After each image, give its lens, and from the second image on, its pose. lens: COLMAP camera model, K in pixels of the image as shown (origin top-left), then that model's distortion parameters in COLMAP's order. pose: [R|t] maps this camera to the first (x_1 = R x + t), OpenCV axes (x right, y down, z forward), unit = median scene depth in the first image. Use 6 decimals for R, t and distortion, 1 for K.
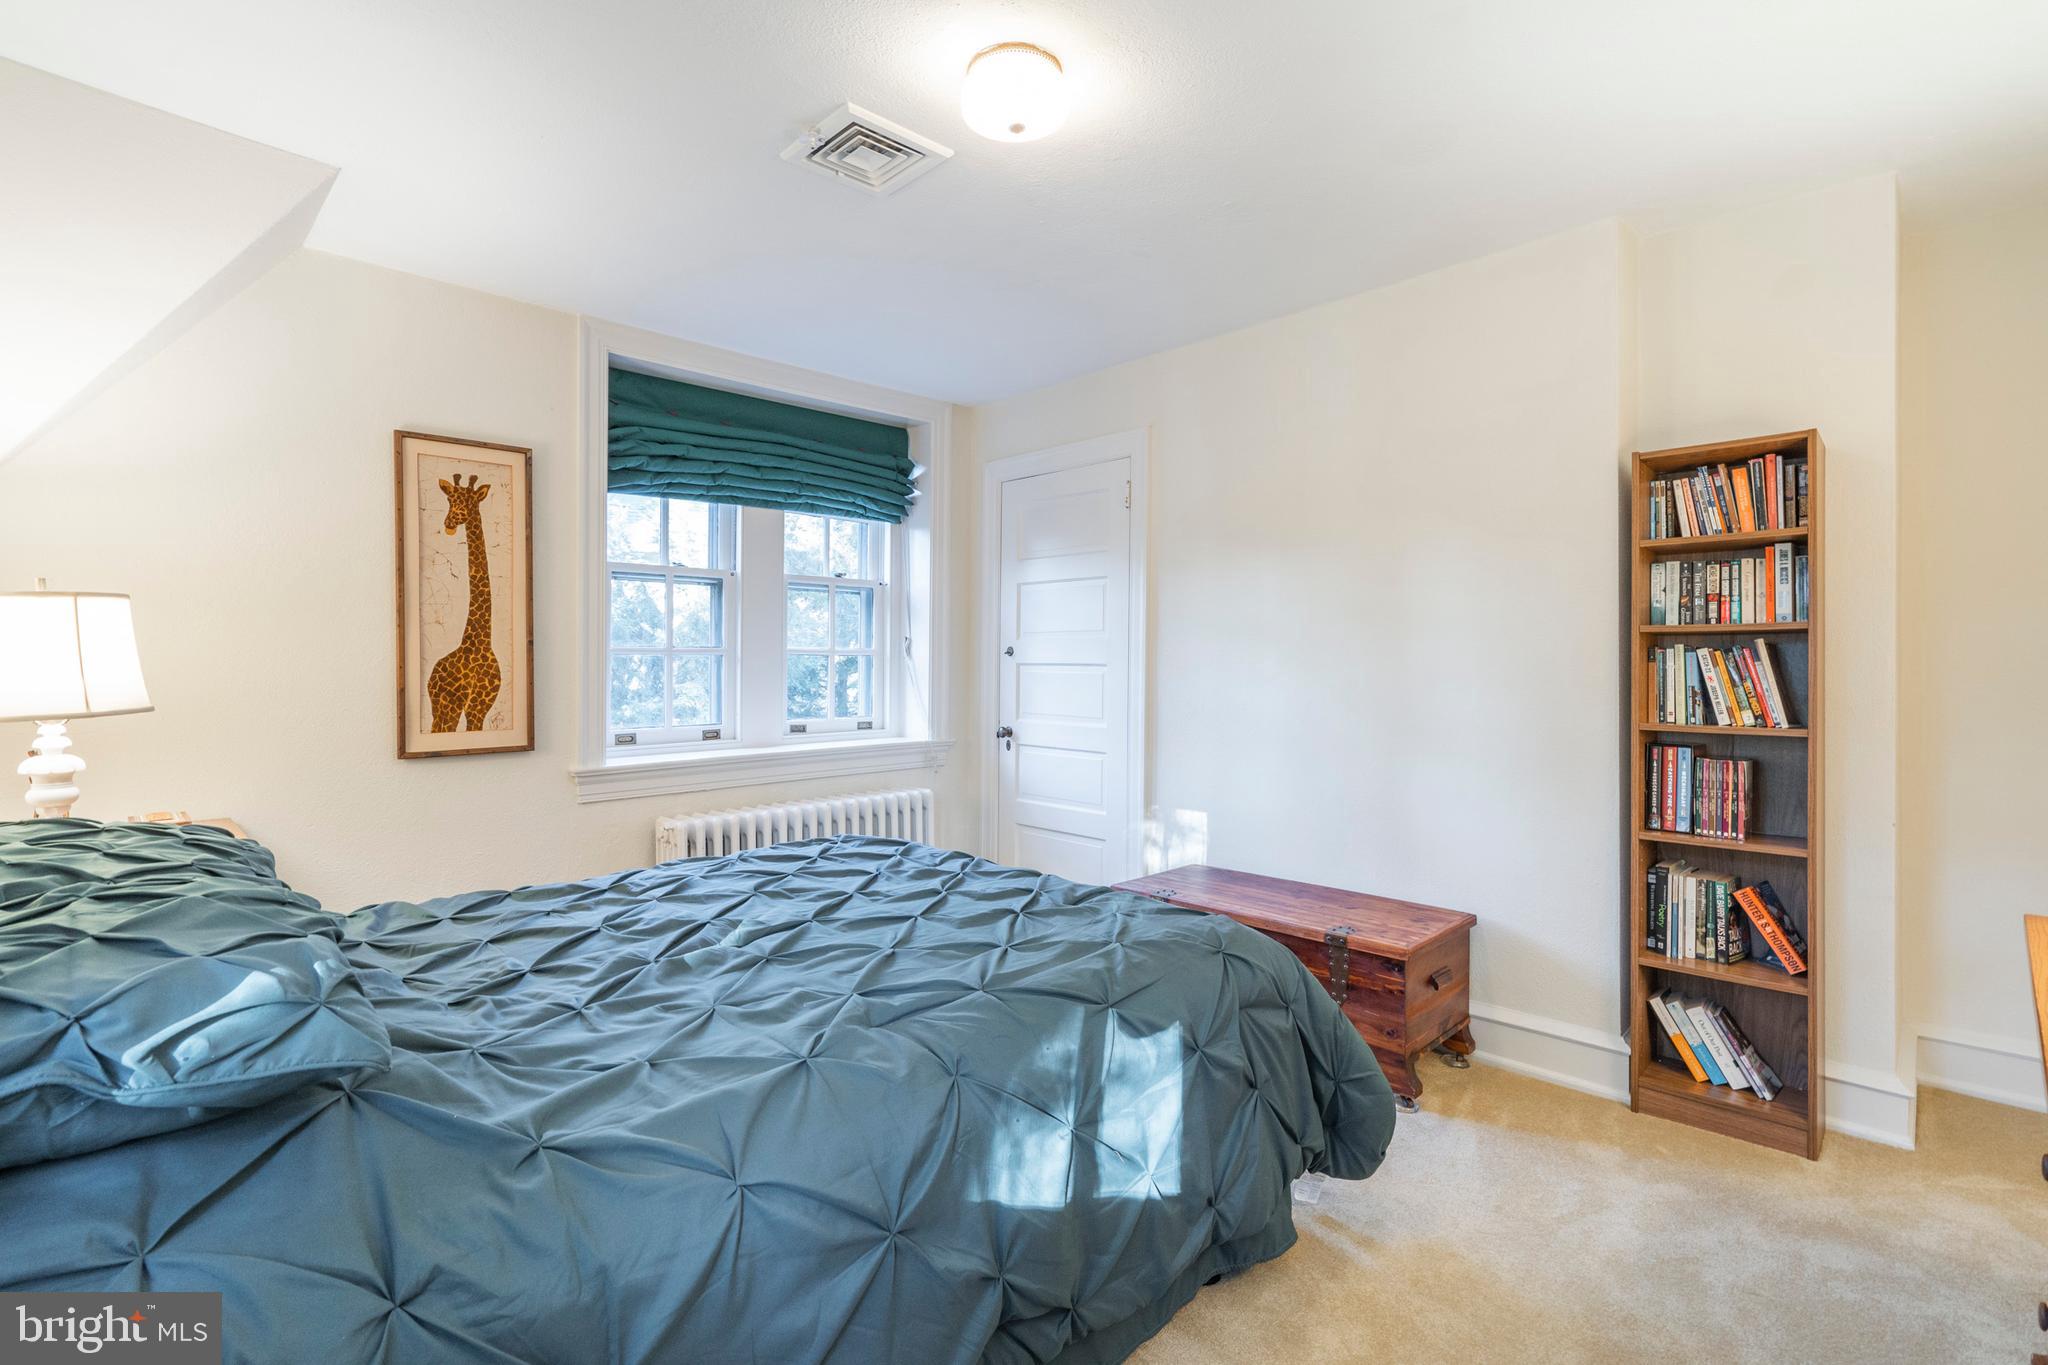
lens RADIAL K [[933.3, 0, 1029.4], [0, 933.3, 680.0], [0, 0, 1]] dist [-0.001756, -0.000458]
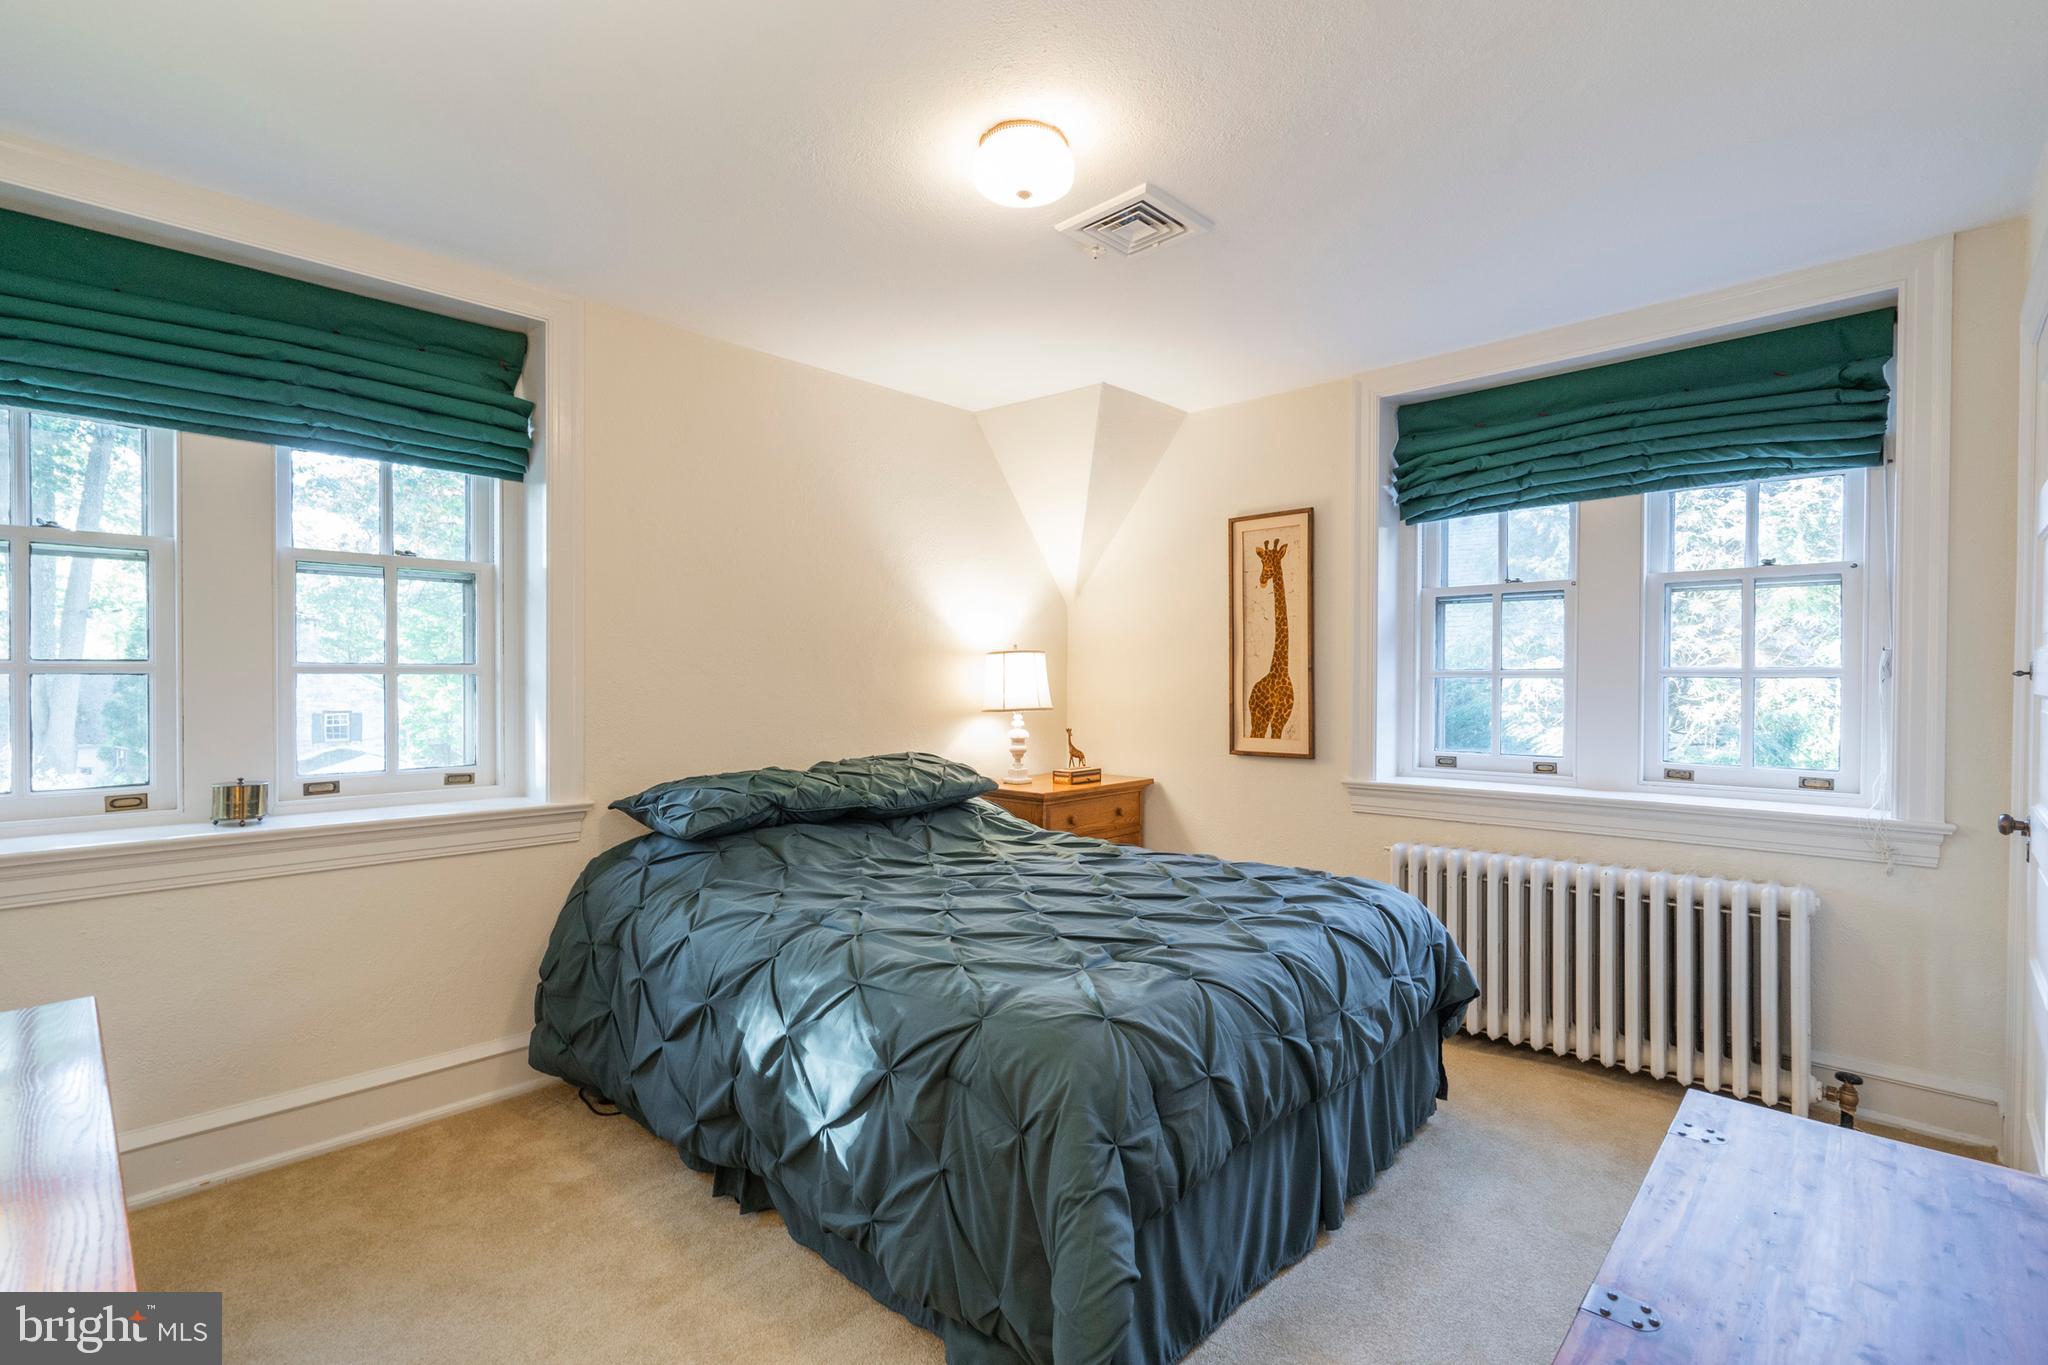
lens RADIAL K [[933.3, 0, 1029.0], [0, 933.3, 677.7], [0, 0, 1]] dist [-0.001756, -0.000458]
pose [[0.041026, 0.000405, -0.999158, 0.670036], [-0.020215, 0.999796, -0.000424, -0.021720], [0.998954, 0.020216, 0.041026, 0.611883]]
